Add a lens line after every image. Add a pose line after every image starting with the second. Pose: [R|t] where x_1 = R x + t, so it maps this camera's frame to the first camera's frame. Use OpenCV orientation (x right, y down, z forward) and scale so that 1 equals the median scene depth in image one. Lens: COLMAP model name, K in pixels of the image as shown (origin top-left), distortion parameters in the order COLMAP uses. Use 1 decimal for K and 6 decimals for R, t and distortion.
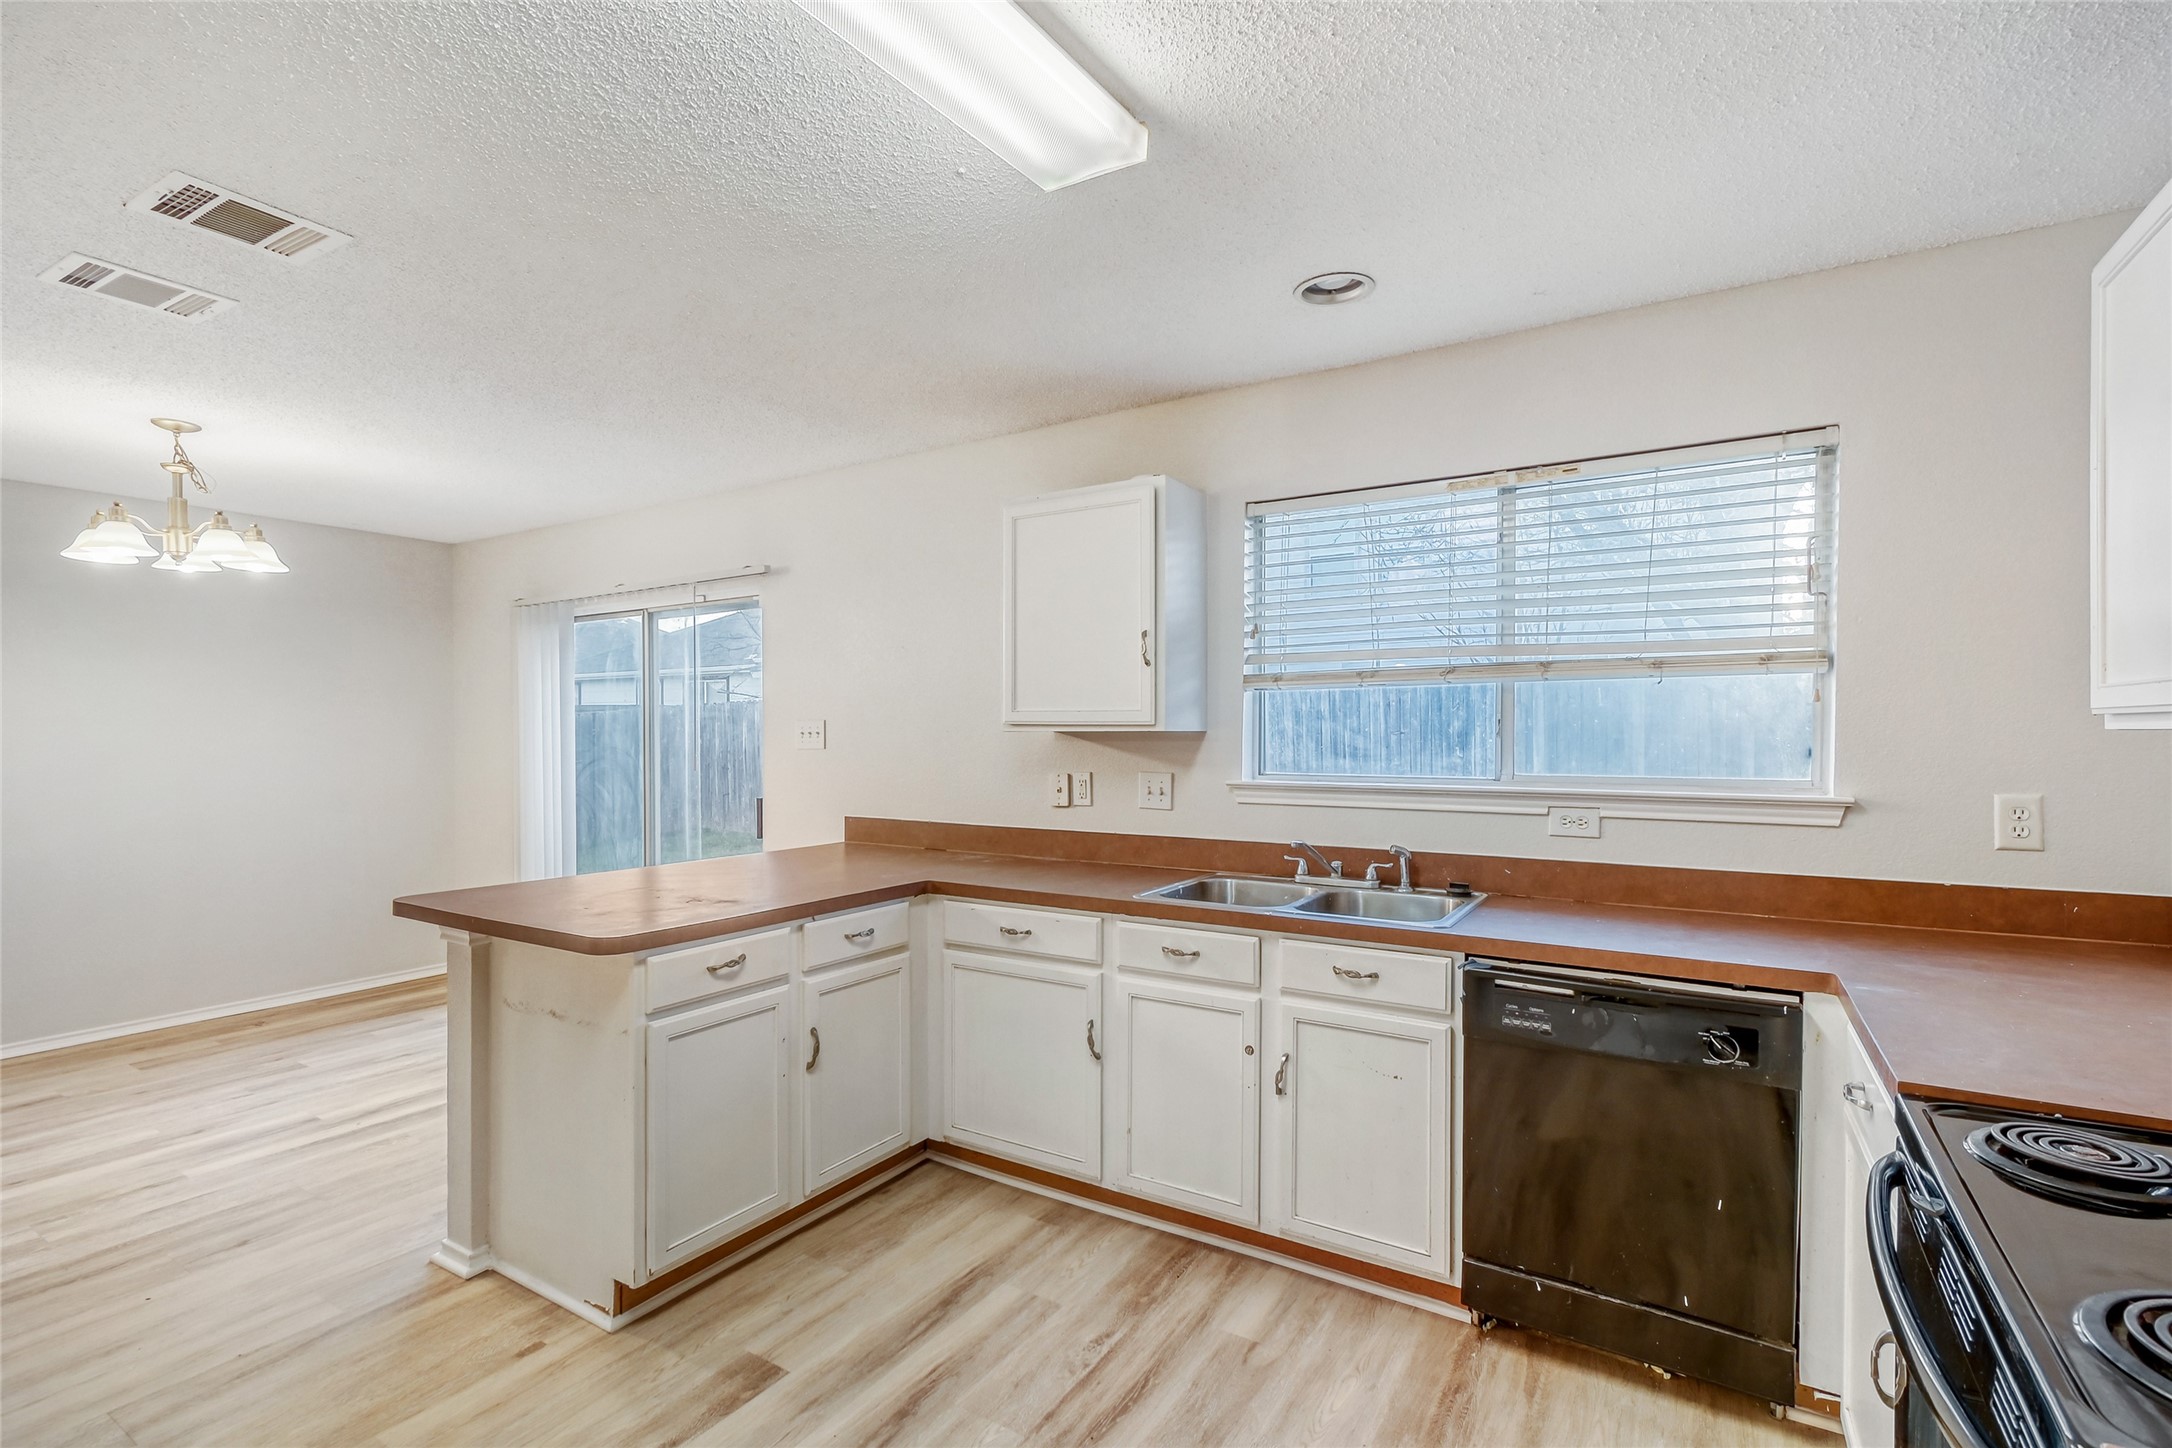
lens RADIAL K [[984.1, 0, 1081.7], [0, 984.1, 743.8], [0, 0, 1]] dist [0.010421, -0.004681]
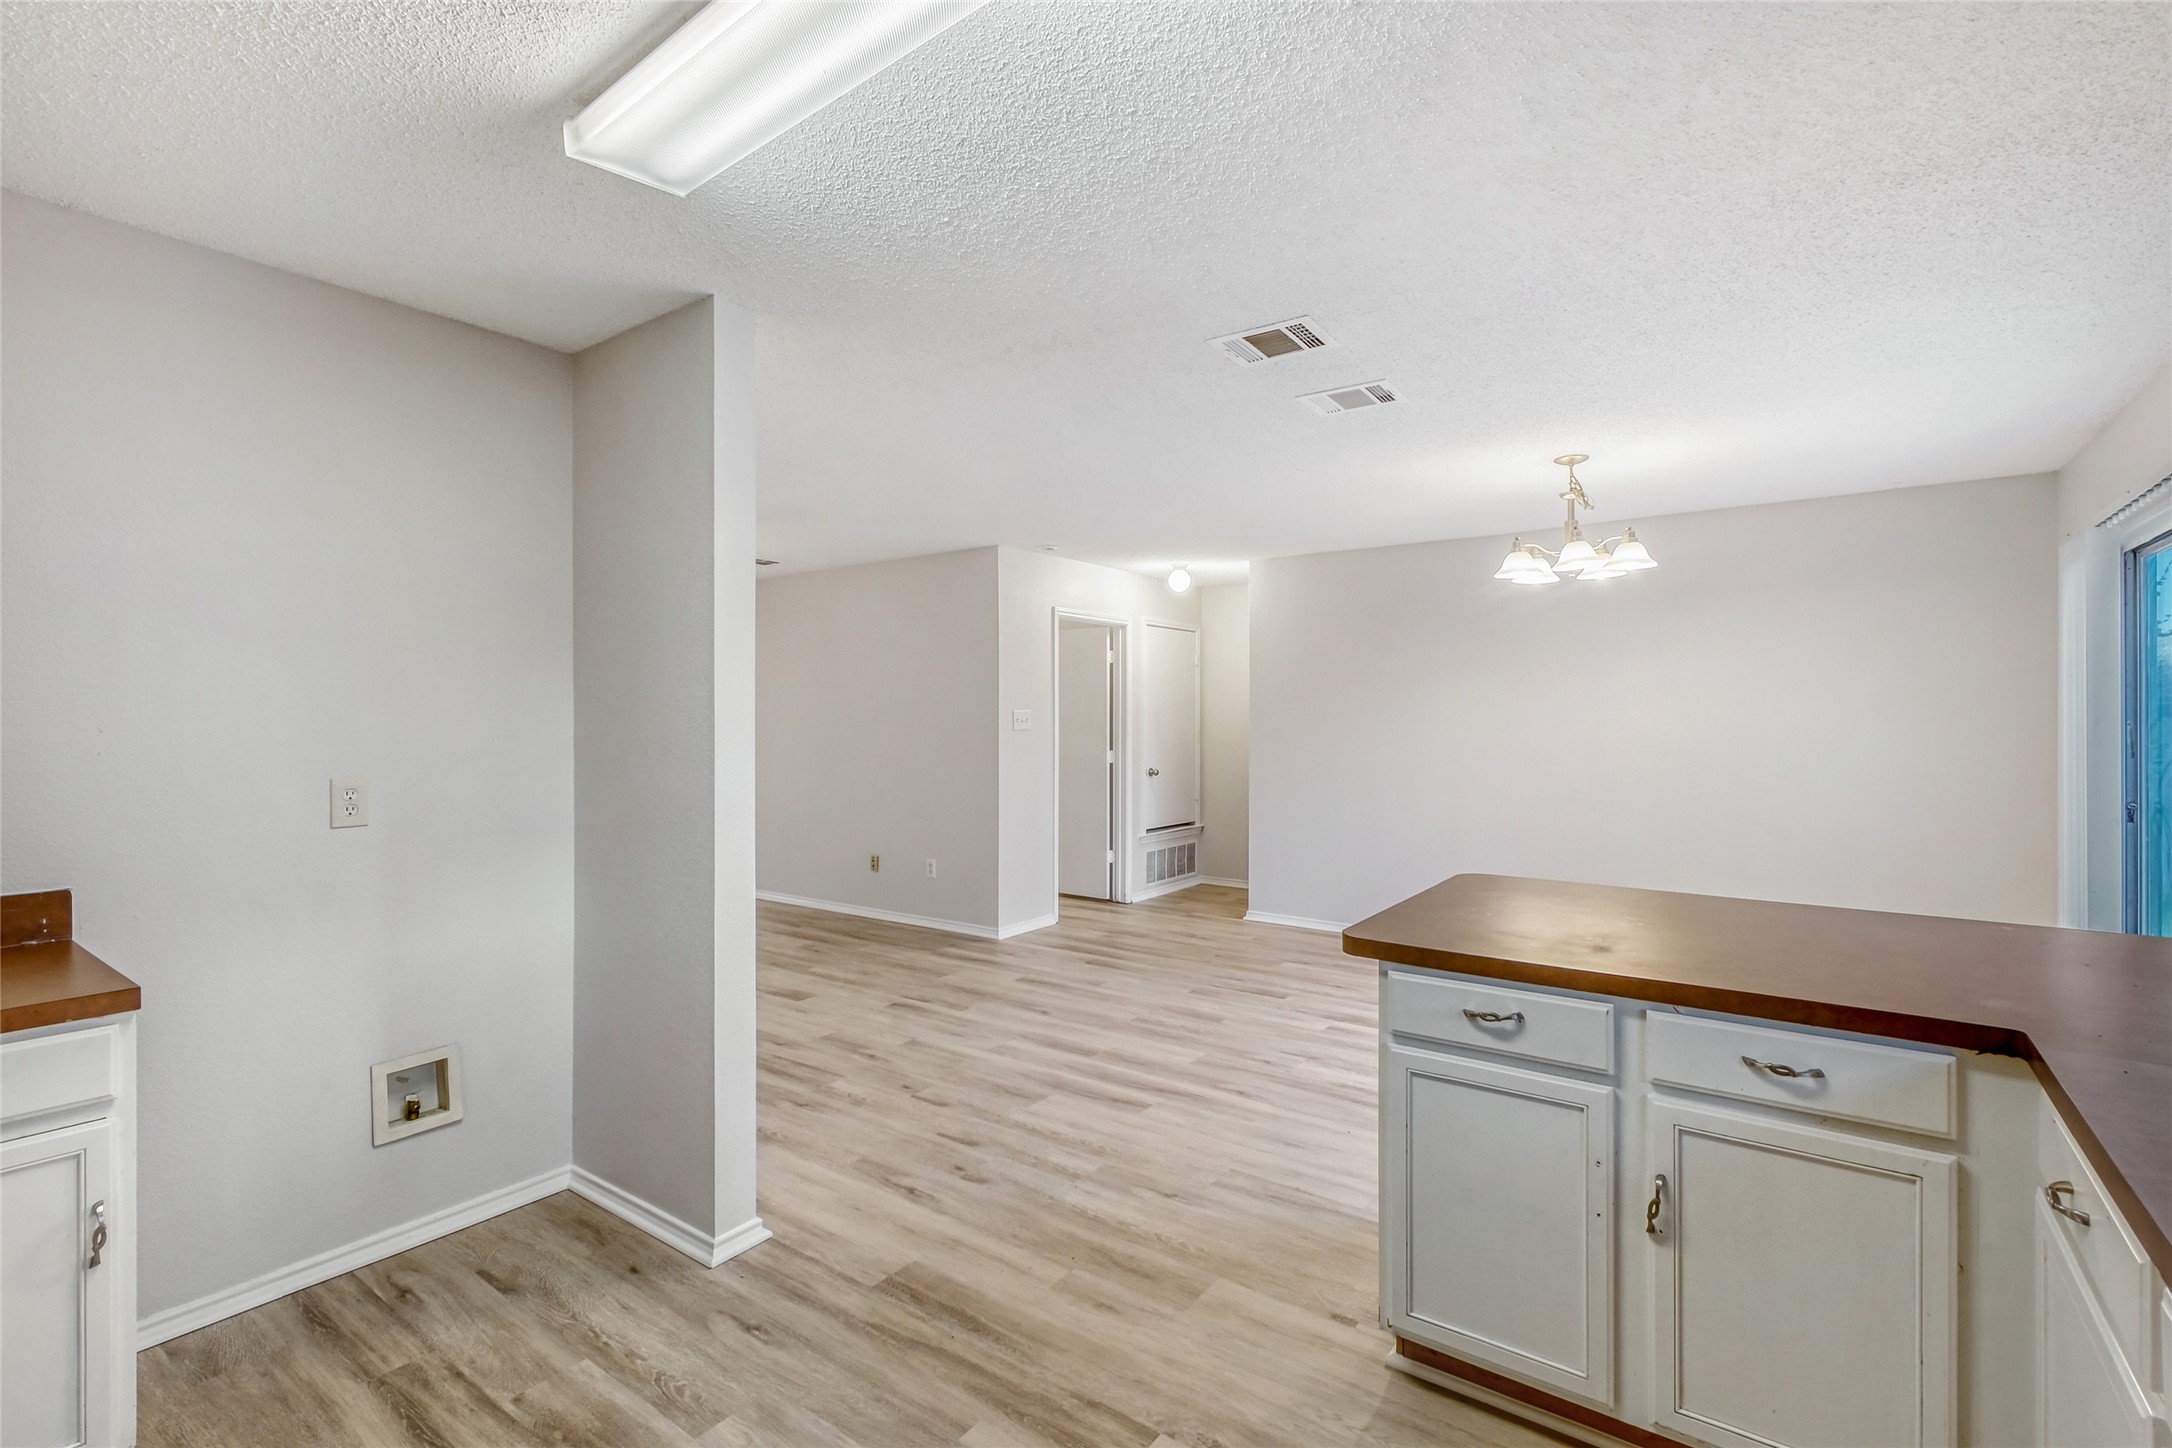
lens RADIAL K [[984.1, 0, 1091.3], [0, 984.1, 726.2], [0, 0, 1]] dist [0.010421, -0.004681]
pose [[-0.091242, 0.003848, -0.995821, 0.440056], [-0.005261, 0.999977, 0.004346, -0.006440], [0.995815, 0.005636, -0.091219, 0.751141]]
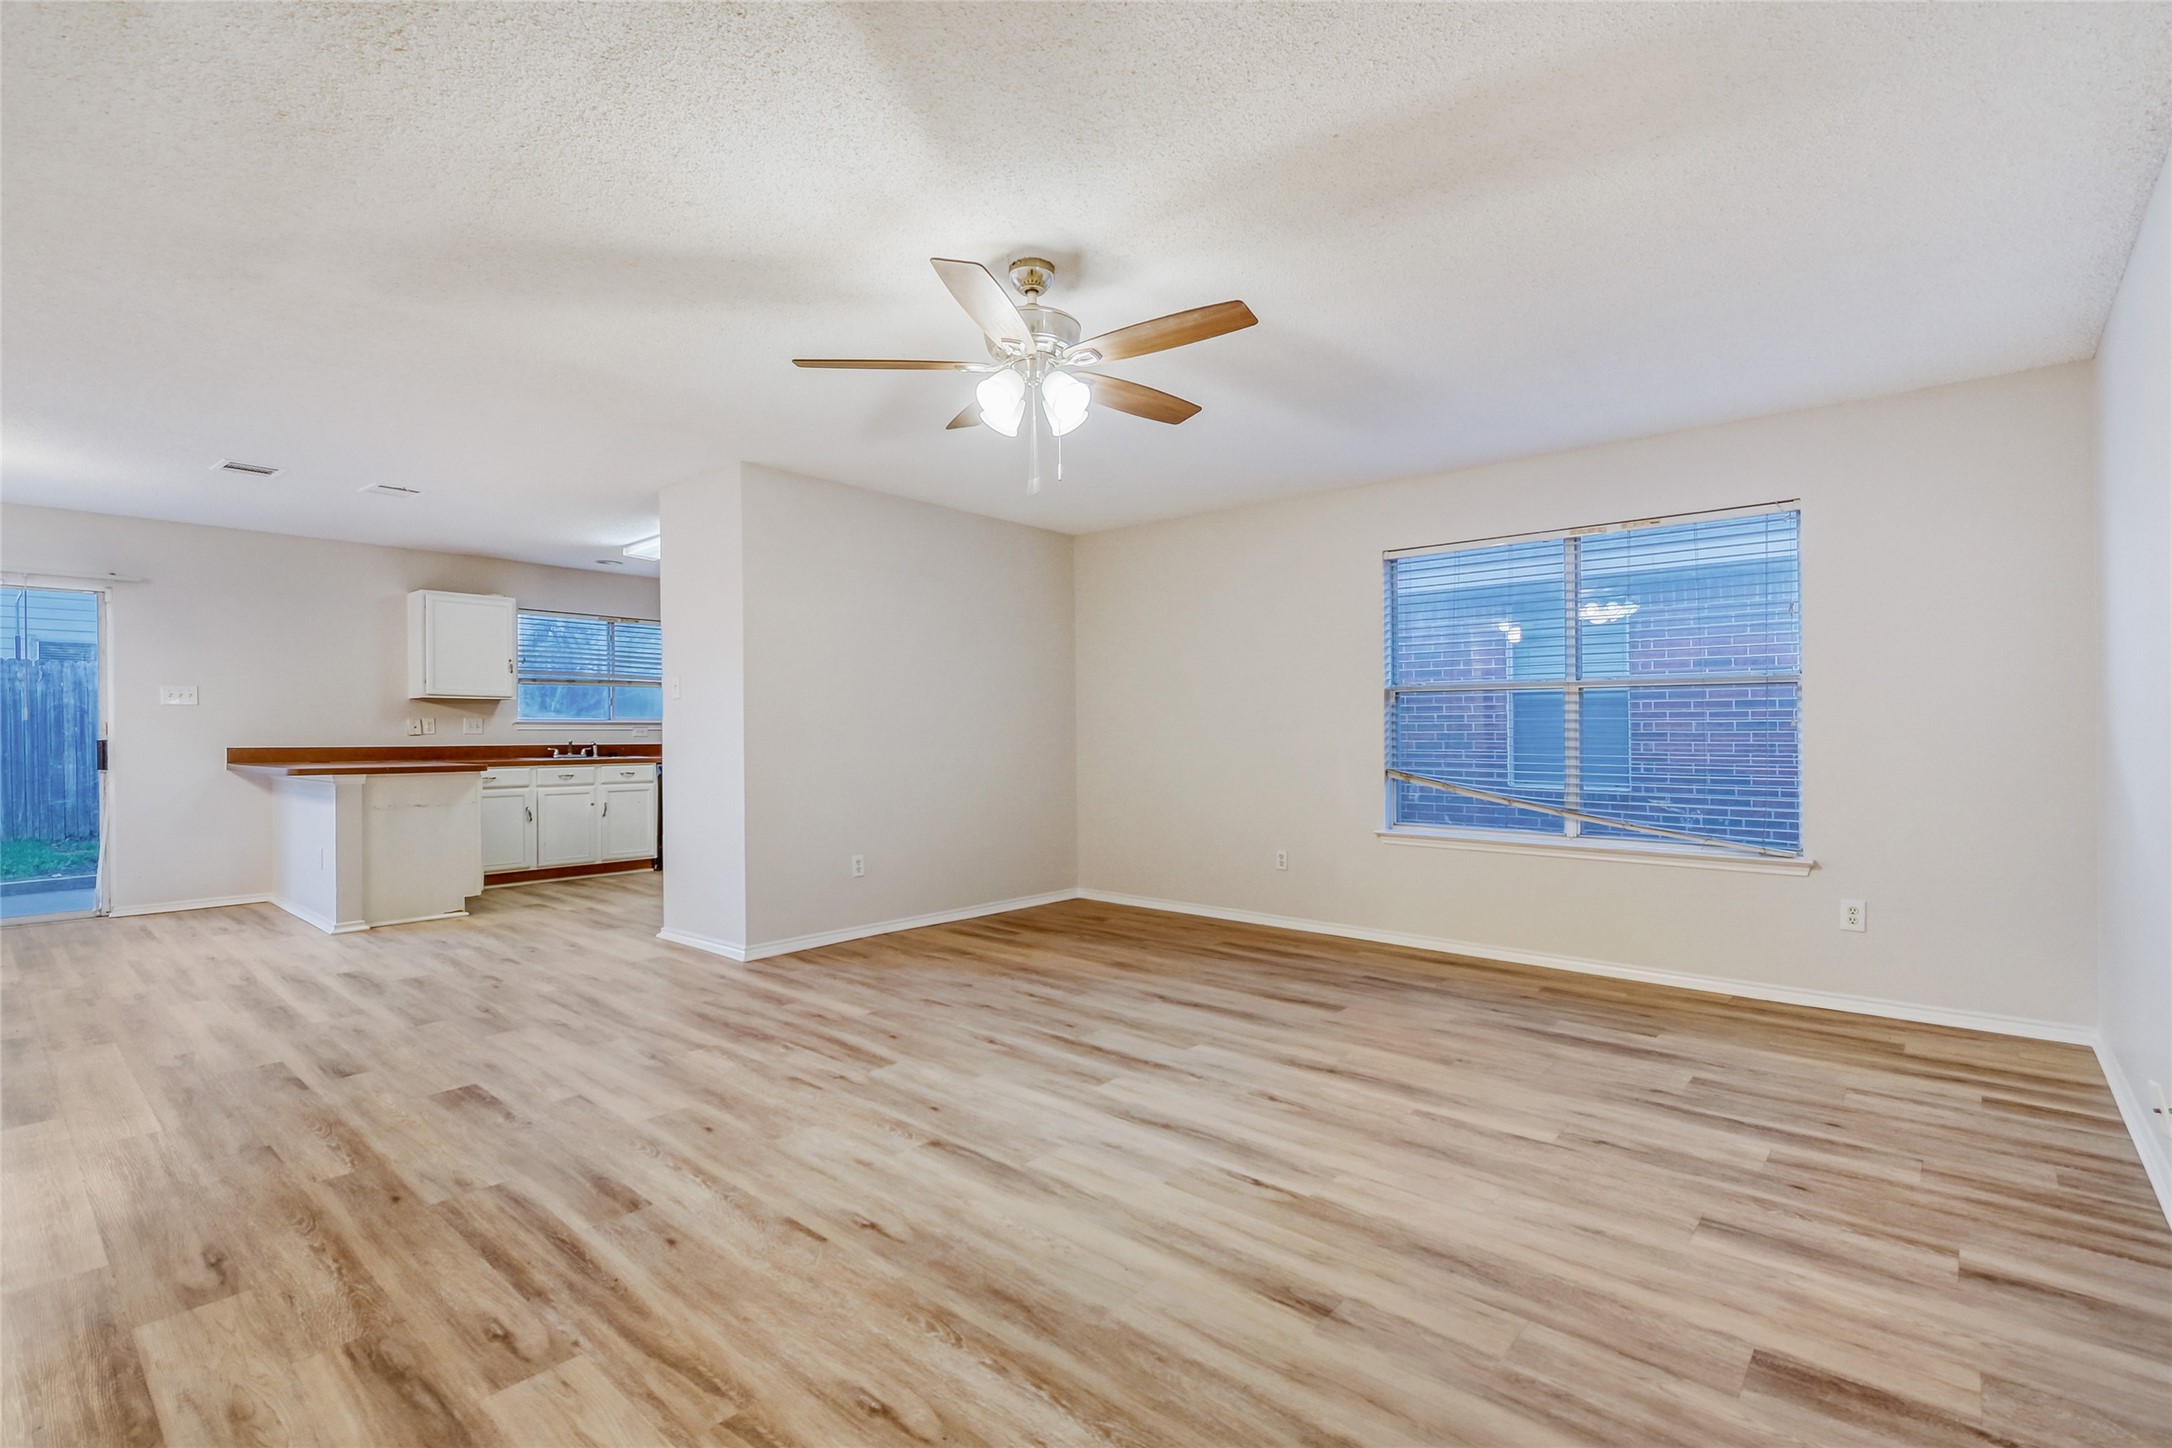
lens RADIAL K [[984.1, 0, 1073.3], [0, 984.1, 734.8], [0, 0, 1]] dist [0.010421, -0.004681]
pose [[0.184368, -0.008092, 0.982824, -2.561543], [0.008505, 0.999942, 0.006638, 0.091523], [-0.982821, 0.007135, 0.184426, -1.008912]]
